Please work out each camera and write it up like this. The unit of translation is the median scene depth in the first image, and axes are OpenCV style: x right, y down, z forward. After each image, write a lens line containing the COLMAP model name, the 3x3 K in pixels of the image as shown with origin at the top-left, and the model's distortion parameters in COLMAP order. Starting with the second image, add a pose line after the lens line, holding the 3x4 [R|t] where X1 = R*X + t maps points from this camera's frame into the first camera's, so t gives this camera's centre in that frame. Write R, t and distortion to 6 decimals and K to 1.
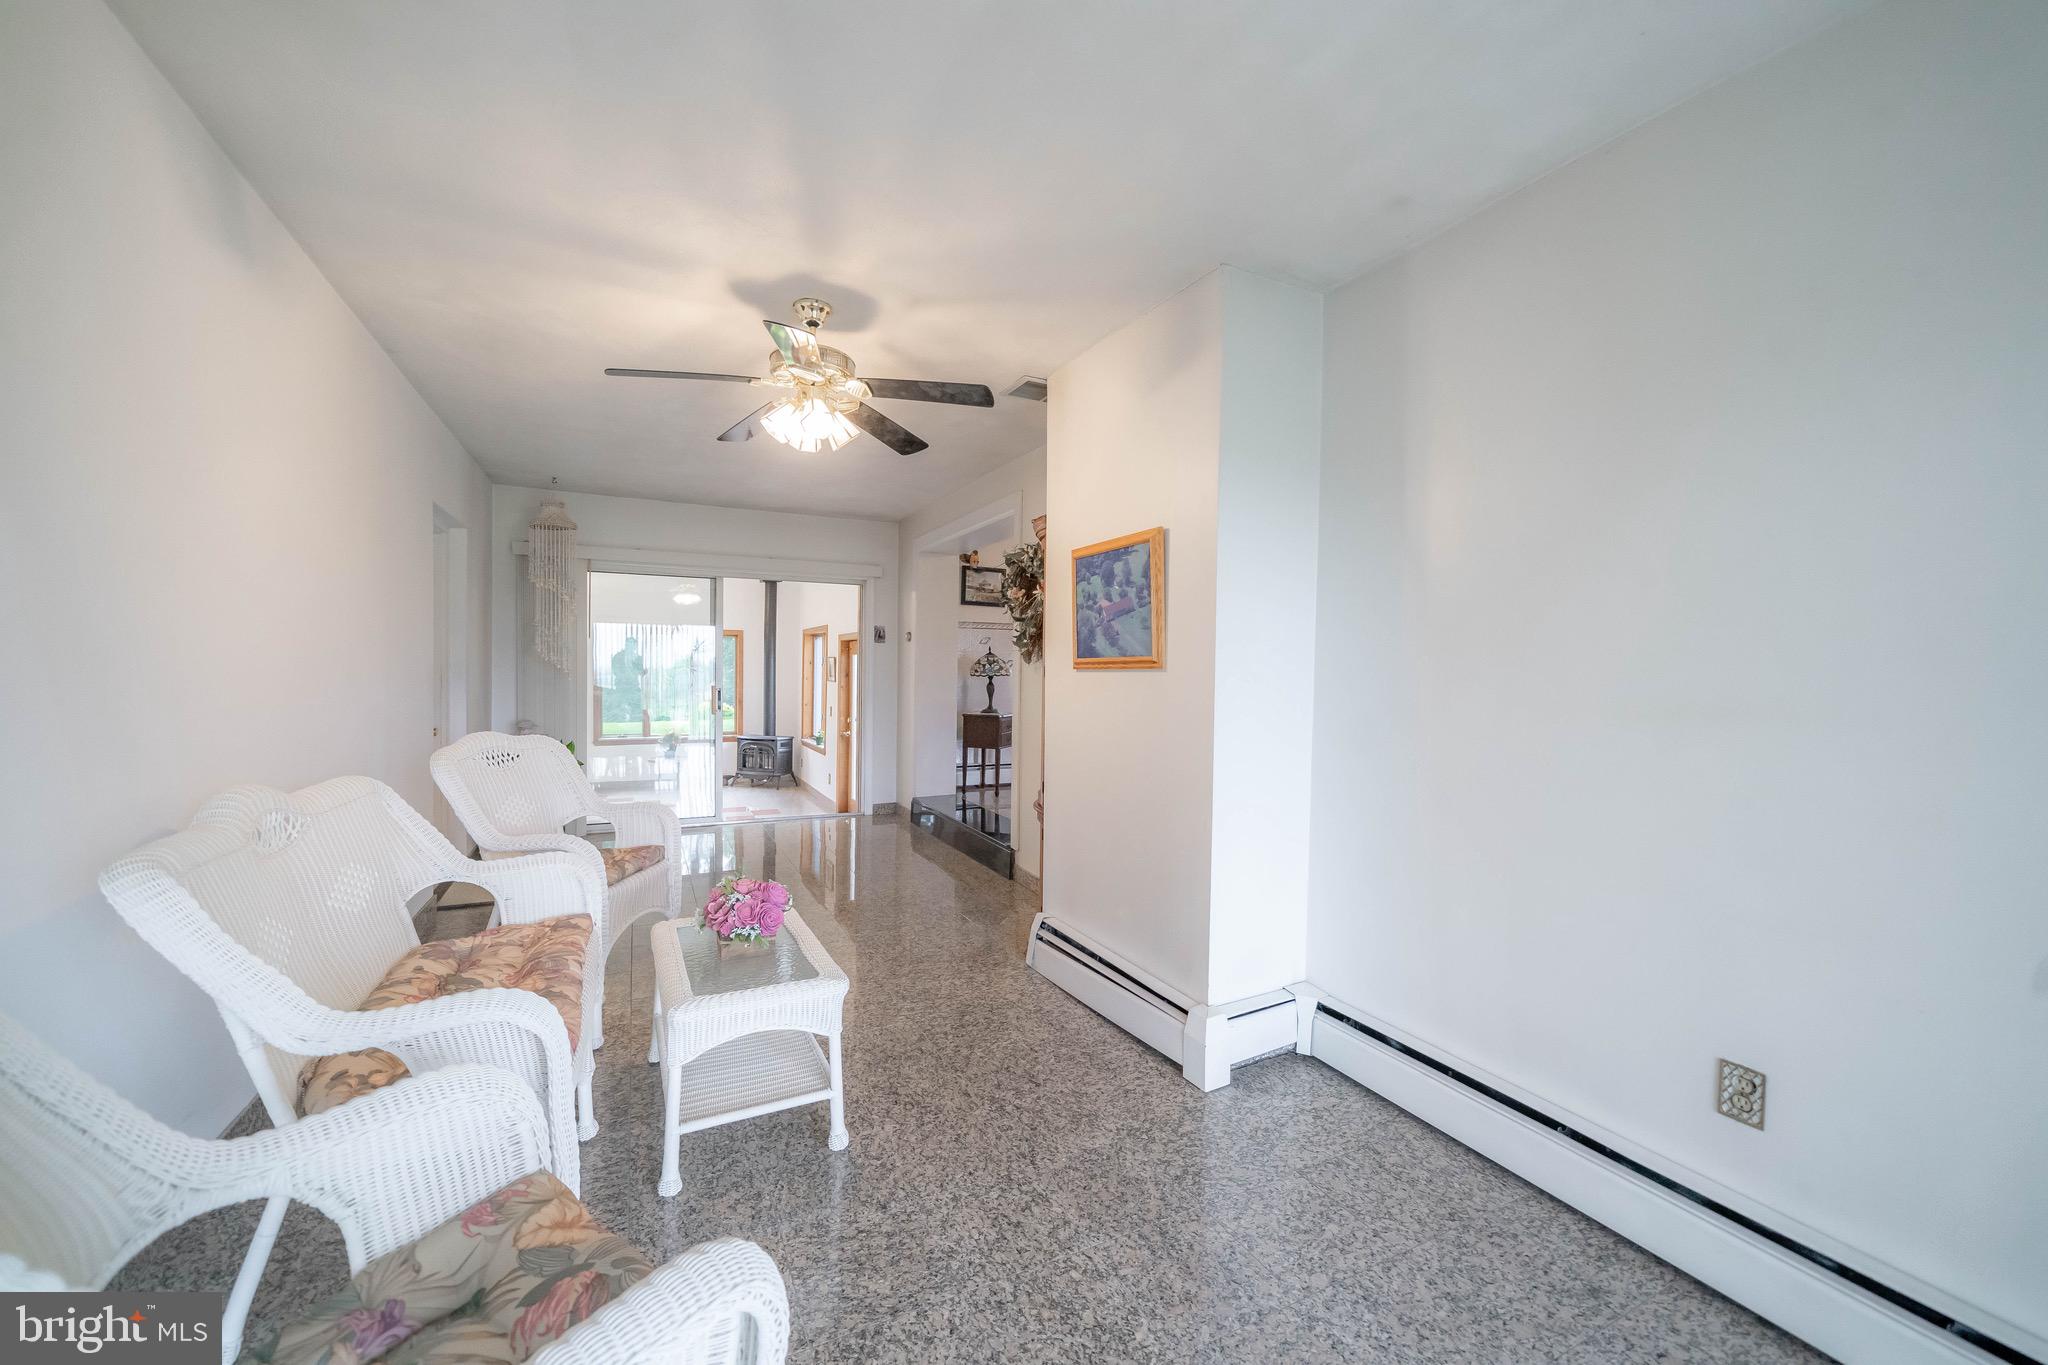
lens RADIAL K [[744.4, 0, 1021.3], [0, 744.4, 679.2], [0, 0, 1]] dist [-0.012230, -0.000132]
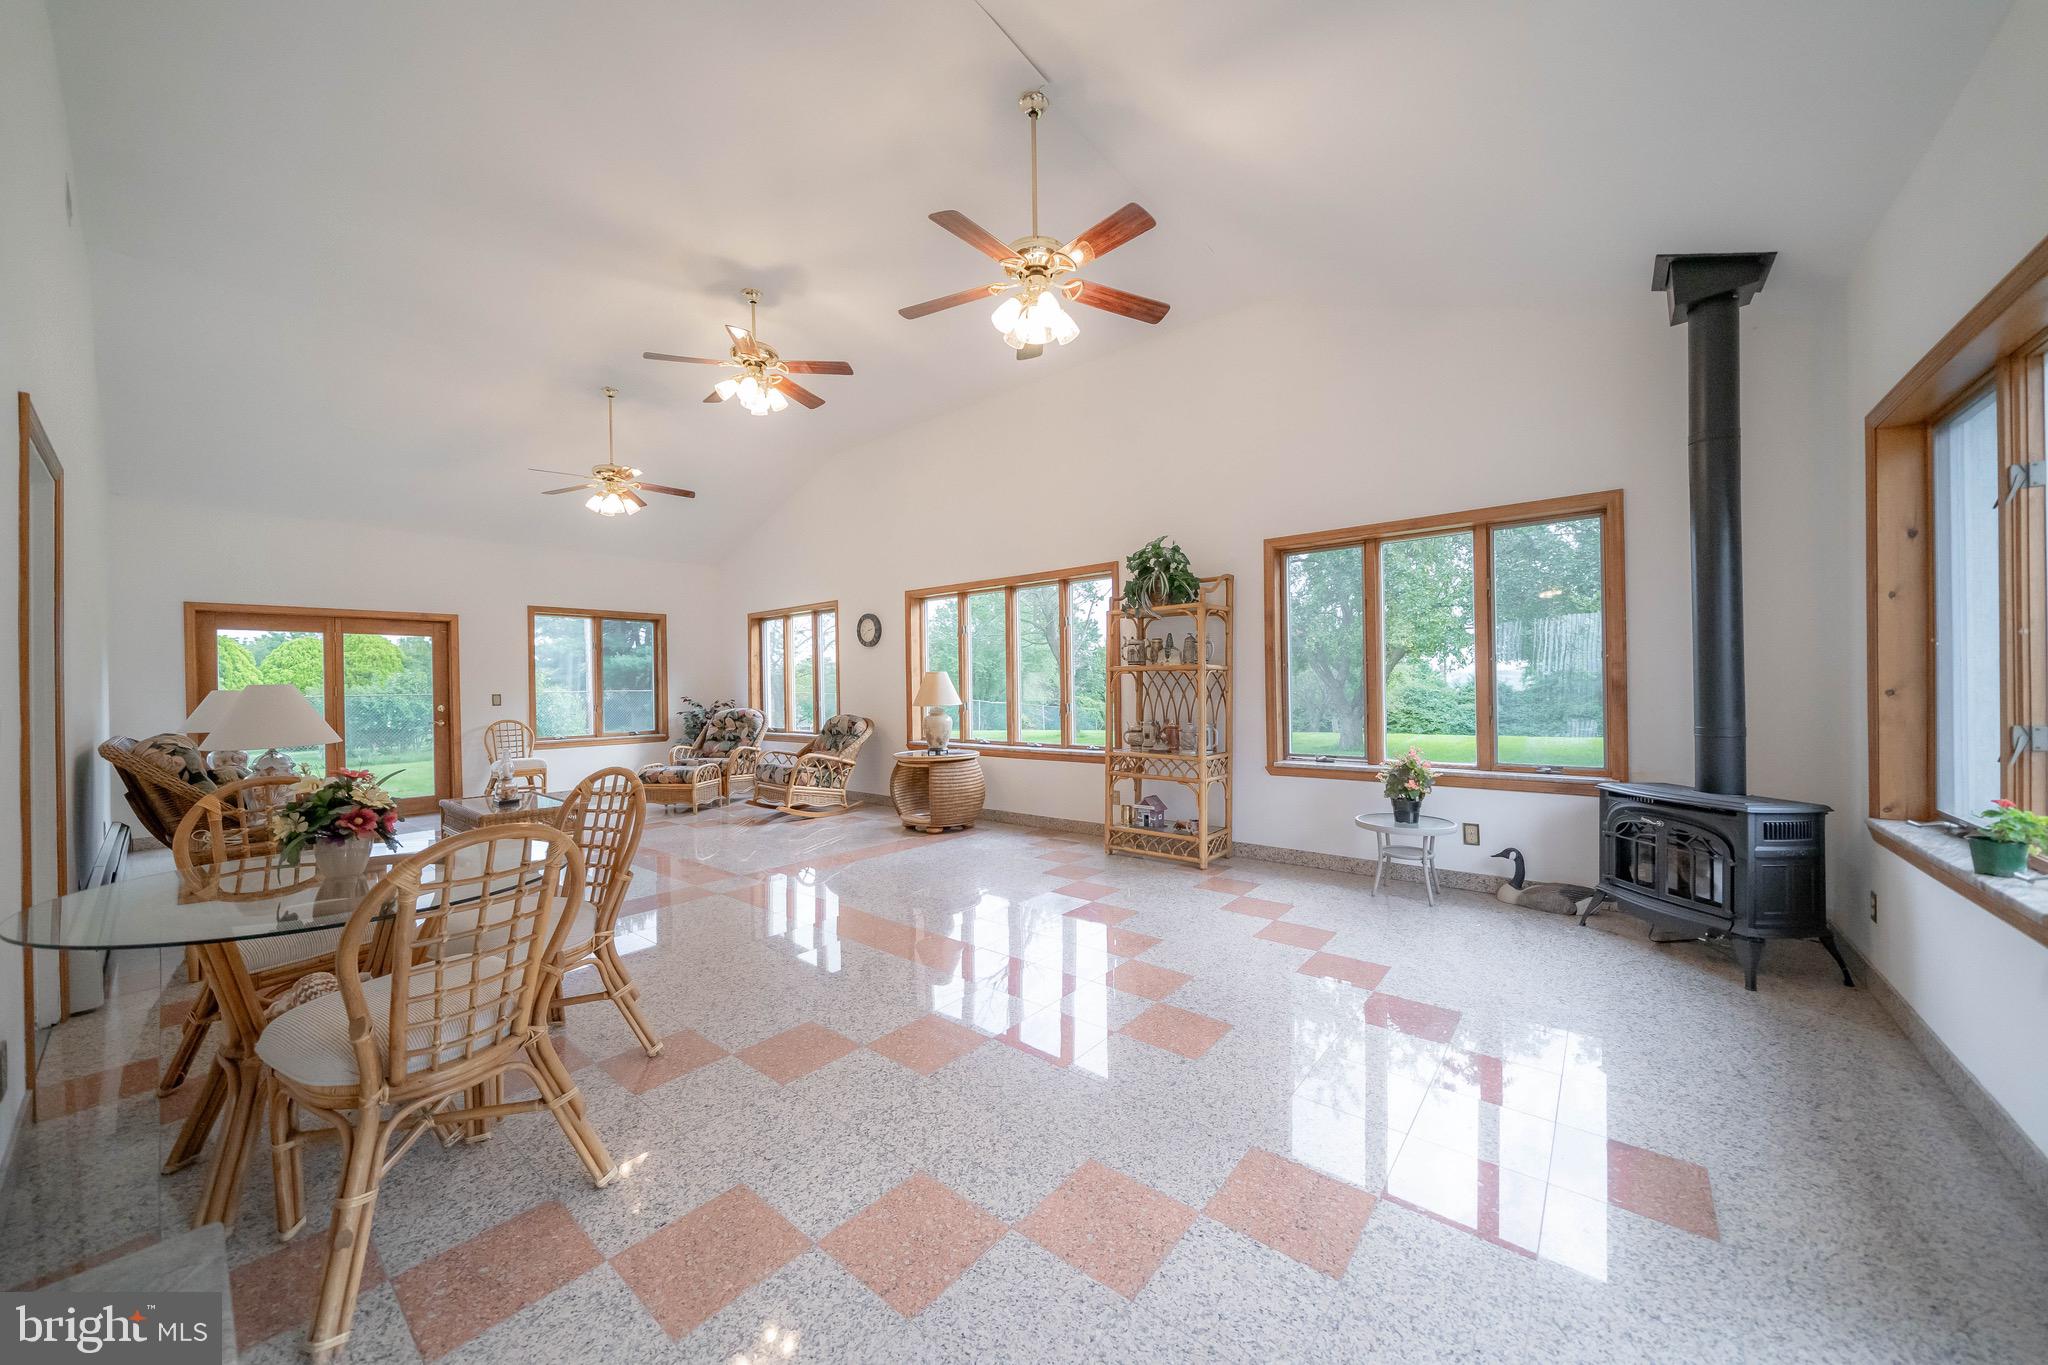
lens RADIAL K [[700.2, 0, 1022.7], [0, 700.2, 691.9], [0, 0, 1]] dist [-0.008003, -0.000400]
pose [[0.382632, -0.013103, -0.923808, -0.181757], [0.005844, 0.999914, -0.011762, 0.035344], [0.923882, -0.000899, 0.382676, 0.621004]]
